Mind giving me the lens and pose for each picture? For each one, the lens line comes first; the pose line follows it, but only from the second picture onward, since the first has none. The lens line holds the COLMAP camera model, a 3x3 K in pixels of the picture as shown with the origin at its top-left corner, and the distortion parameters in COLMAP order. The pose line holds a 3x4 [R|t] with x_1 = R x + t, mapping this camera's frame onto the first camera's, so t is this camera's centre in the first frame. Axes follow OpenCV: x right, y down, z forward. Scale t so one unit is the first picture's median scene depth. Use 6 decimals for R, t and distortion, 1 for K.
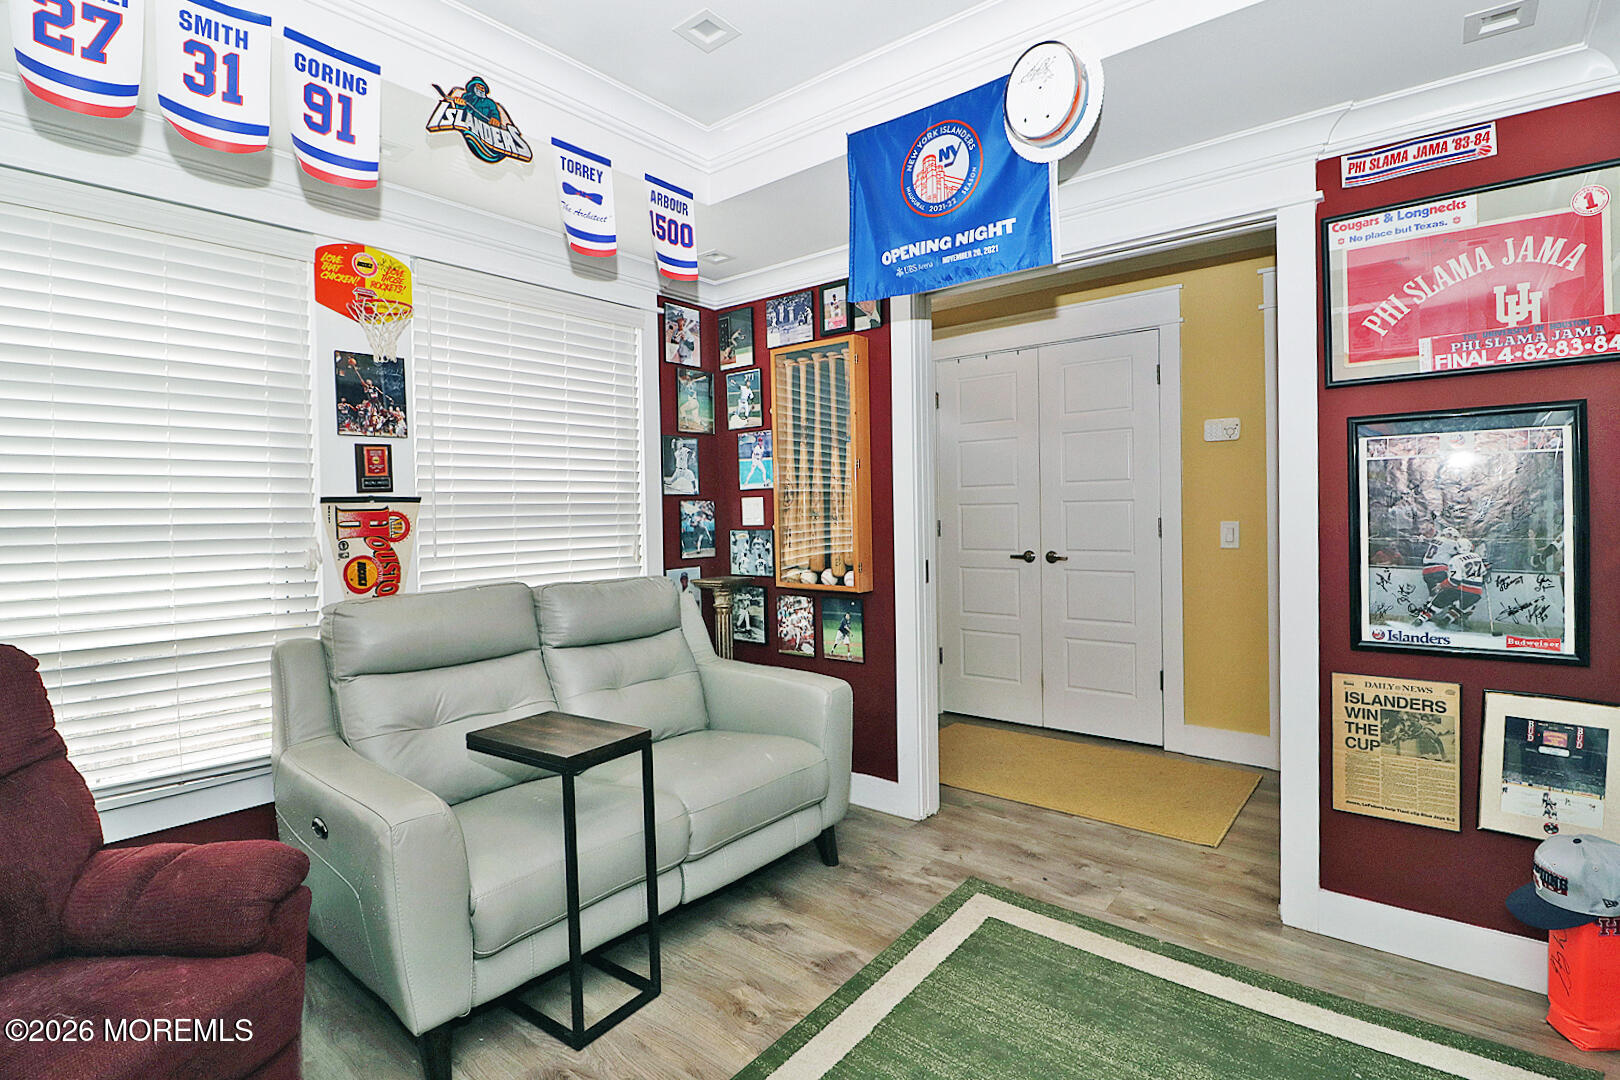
lens RADIAL K [[759.3, 0, 812.8], [0, 759.3, 525.4], [0, 0, 1]] dist [-0.000506, -0.013078]
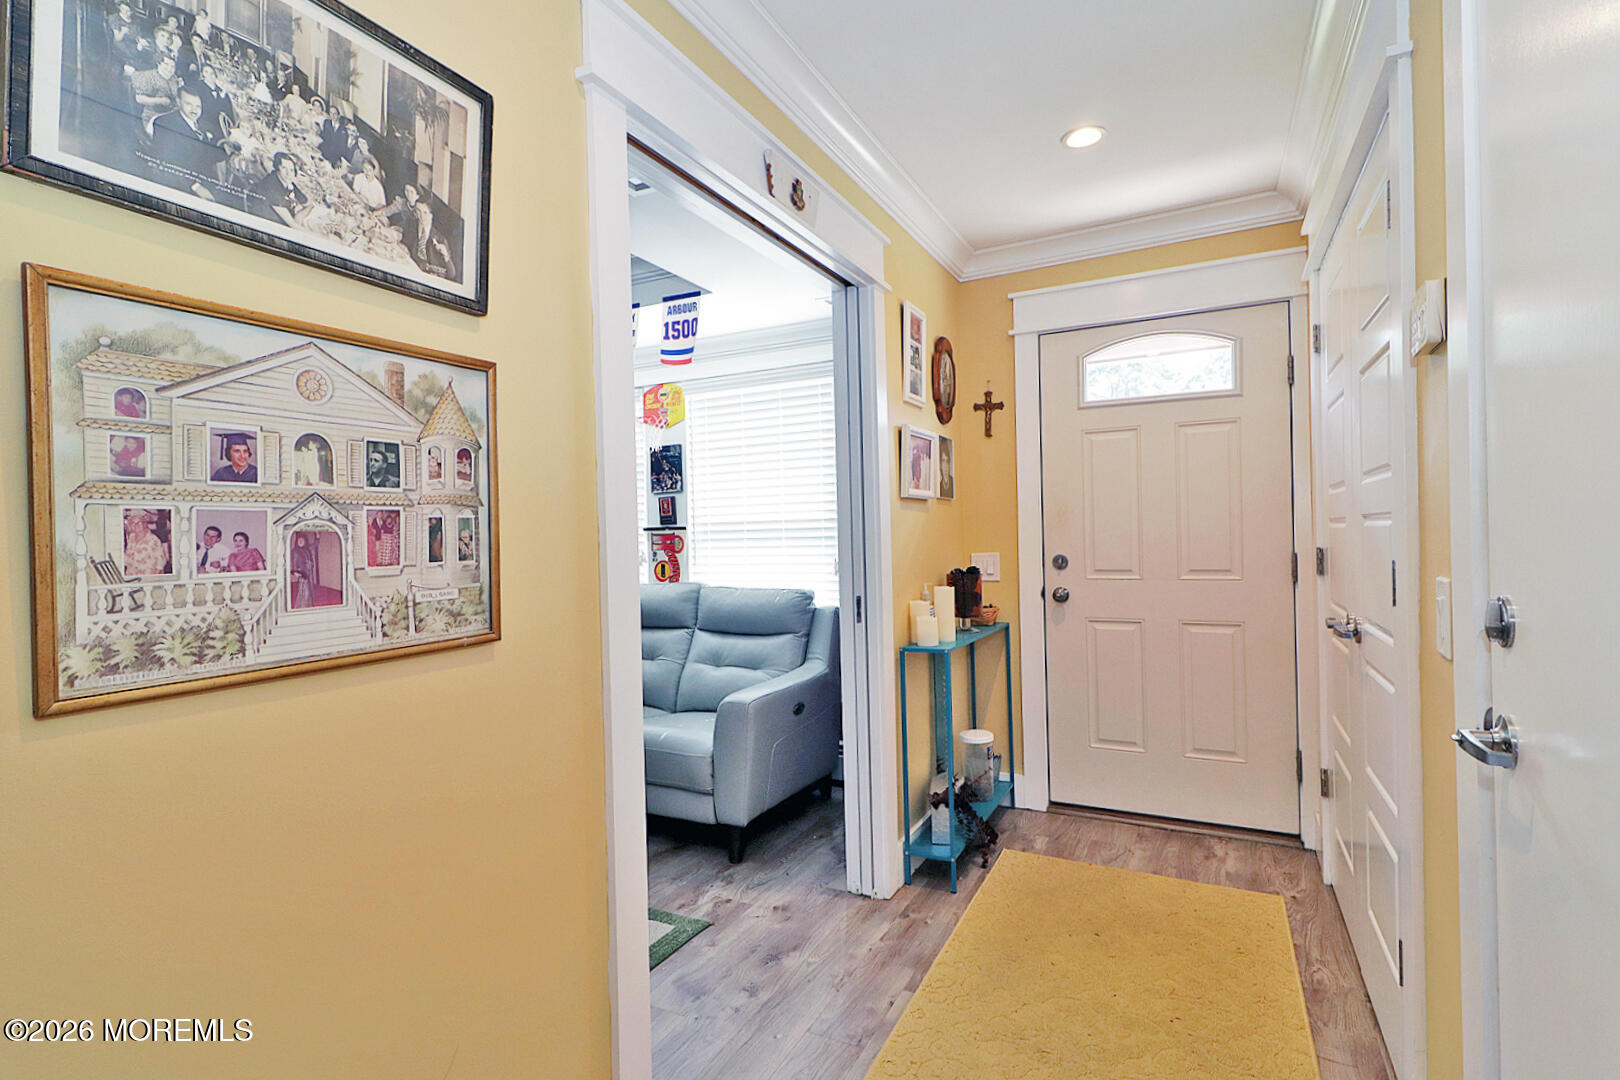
lens RADIAL K [[745.9, 0, 815.8], [0, 745.9, 542.0], [0, 0, 1]] dist [0.000340, -0.014169]
pose [[0.240259, 0.023919, -0.970414, 1.170711], [-0.000230, 0.999698, 0.024584, -0.045507], [0.970709, -0.005683, 0.240192, 0.920768]]
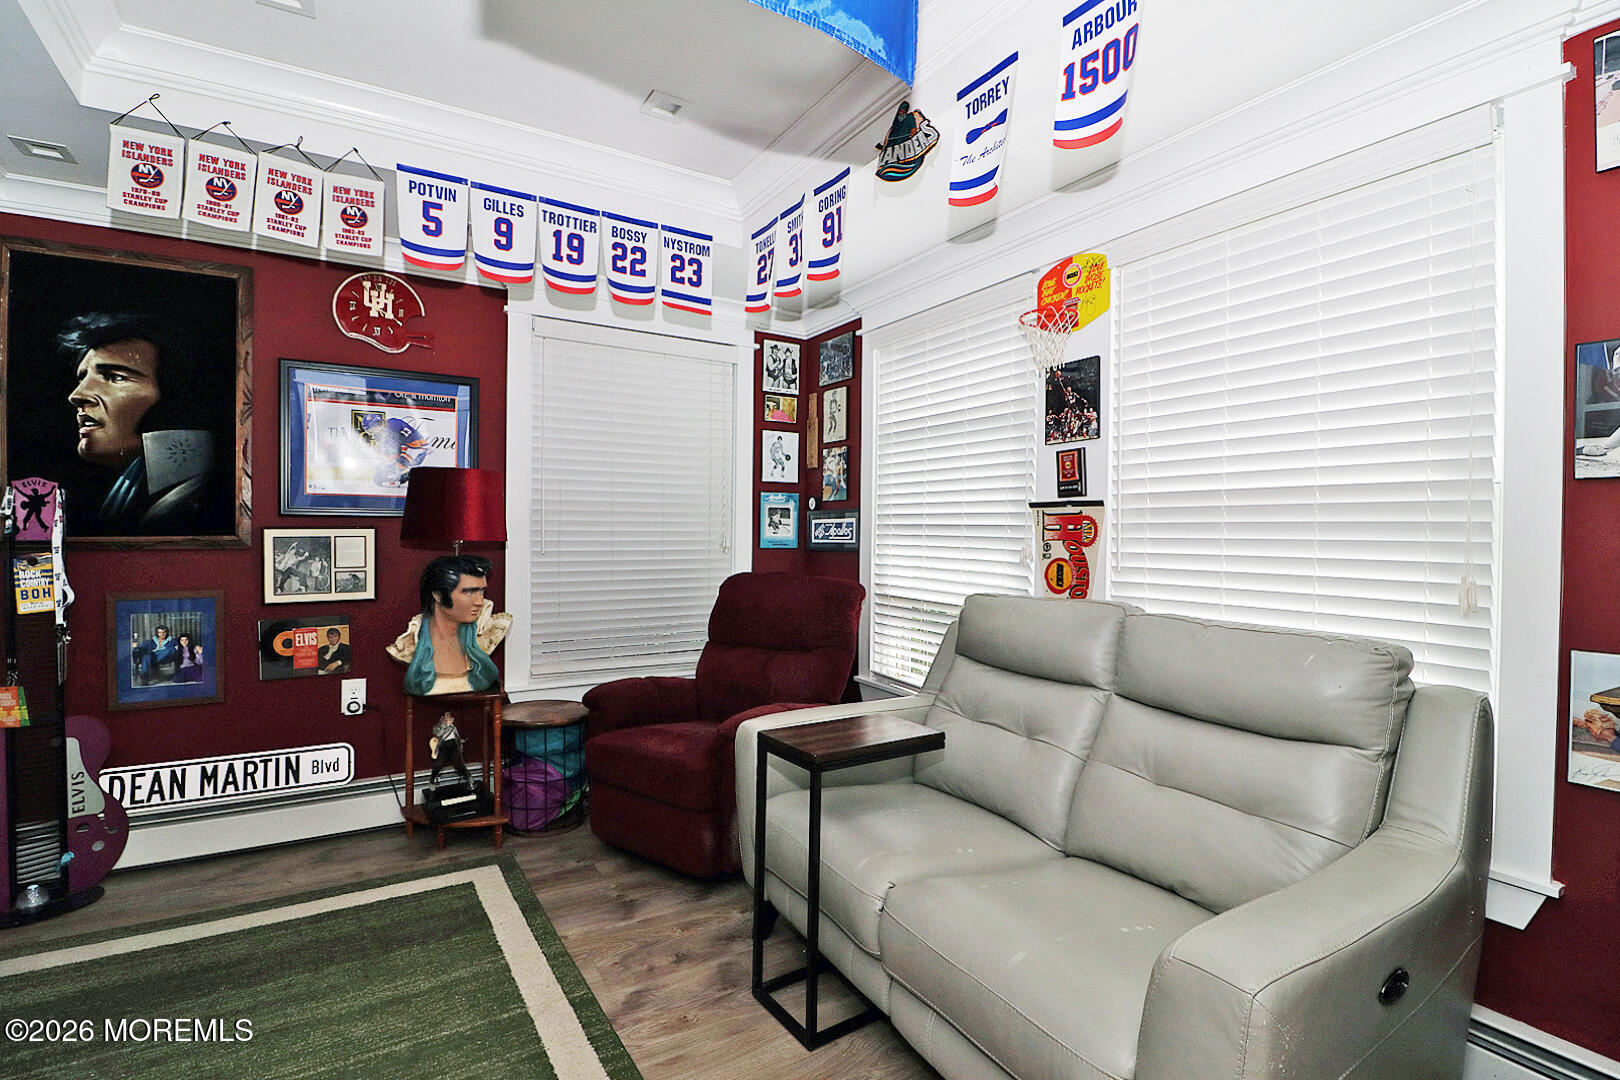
lens RADIAL K [[745.9, 0, 815.8], [0, 745.9, 542.0], [0, 0, 1]] dist [0.000340, -0.014169]
pose [[-0.308777, 0.030926, -0.950632, 0.484544], [-0.021300, 0.998996, 0.039418, -0.015123], [0.950896, 0.032420, -0.307808, 0.987224]]
